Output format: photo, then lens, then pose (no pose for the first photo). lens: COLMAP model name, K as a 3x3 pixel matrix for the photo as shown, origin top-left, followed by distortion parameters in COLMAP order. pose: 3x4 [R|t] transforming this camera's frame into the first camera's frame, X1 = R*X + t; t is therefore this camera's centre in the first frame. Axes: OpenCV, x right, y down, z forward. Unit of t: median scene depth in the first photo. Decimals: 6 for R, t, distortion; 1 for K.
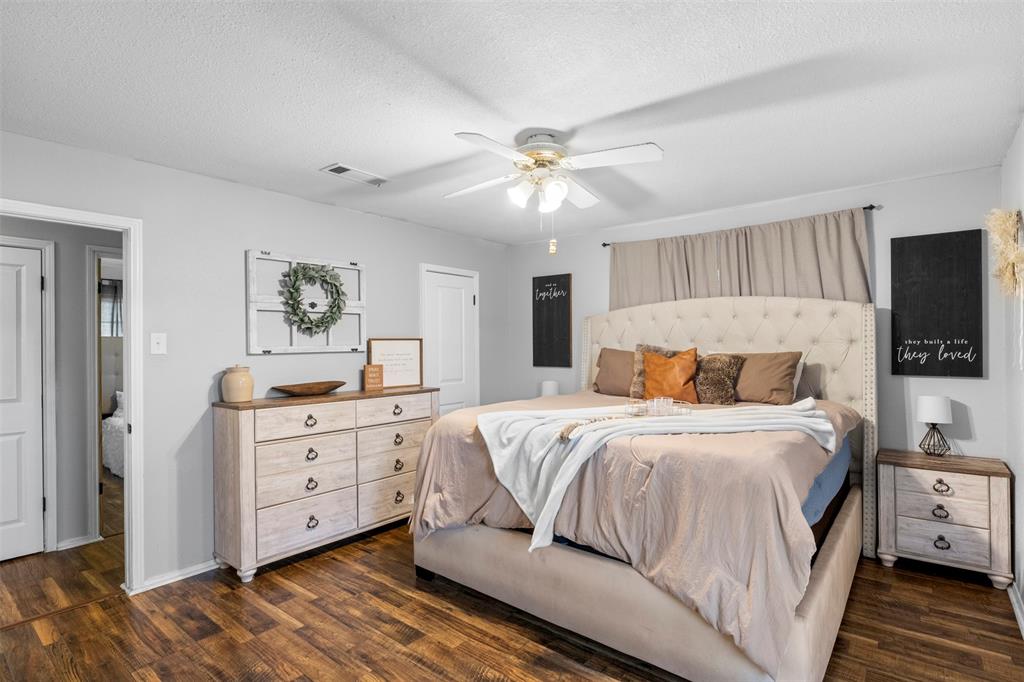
lens RADIAL K [[507.4, 0, 518.8], [0, 507.4, 340.9], [0, 0, 1]] dist [-0.001323, -0.000036]
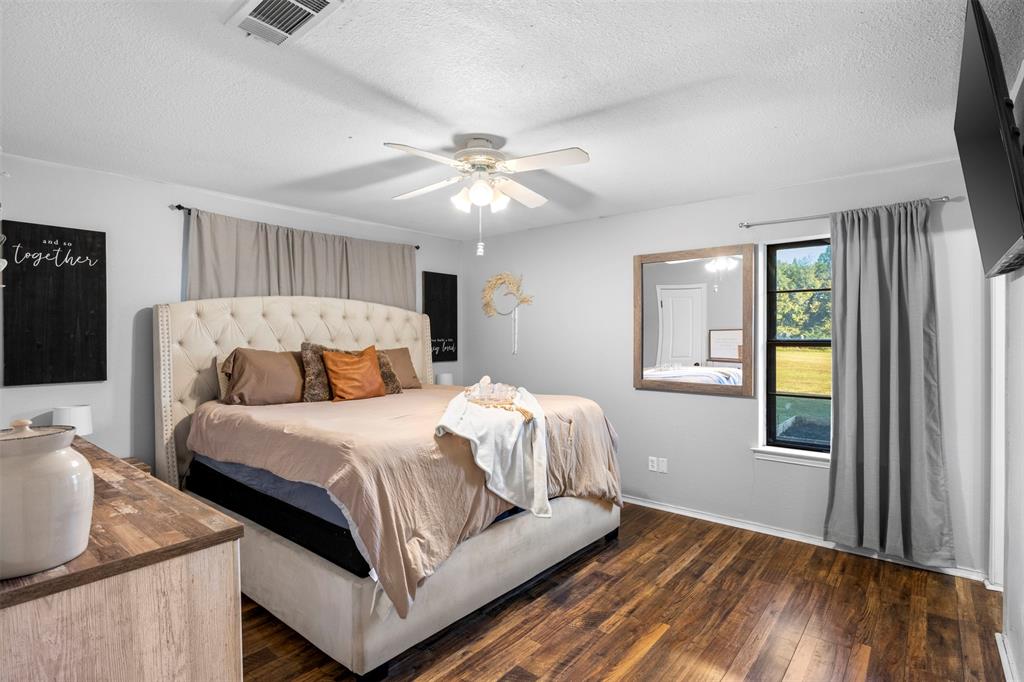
lens RADIAL K [[507.4, 0, 520.1], [0, 507.4, 342.2], [0, 0, 1]] dist [-0.001323, -0.000036]
pose [[0.013990, -0.001408, 0.999901, -0.959838], [0.002656, 0.999996, 0.001371, 0.007491], [-0.999899, 0.002636, 0.013994, 0.875625]]
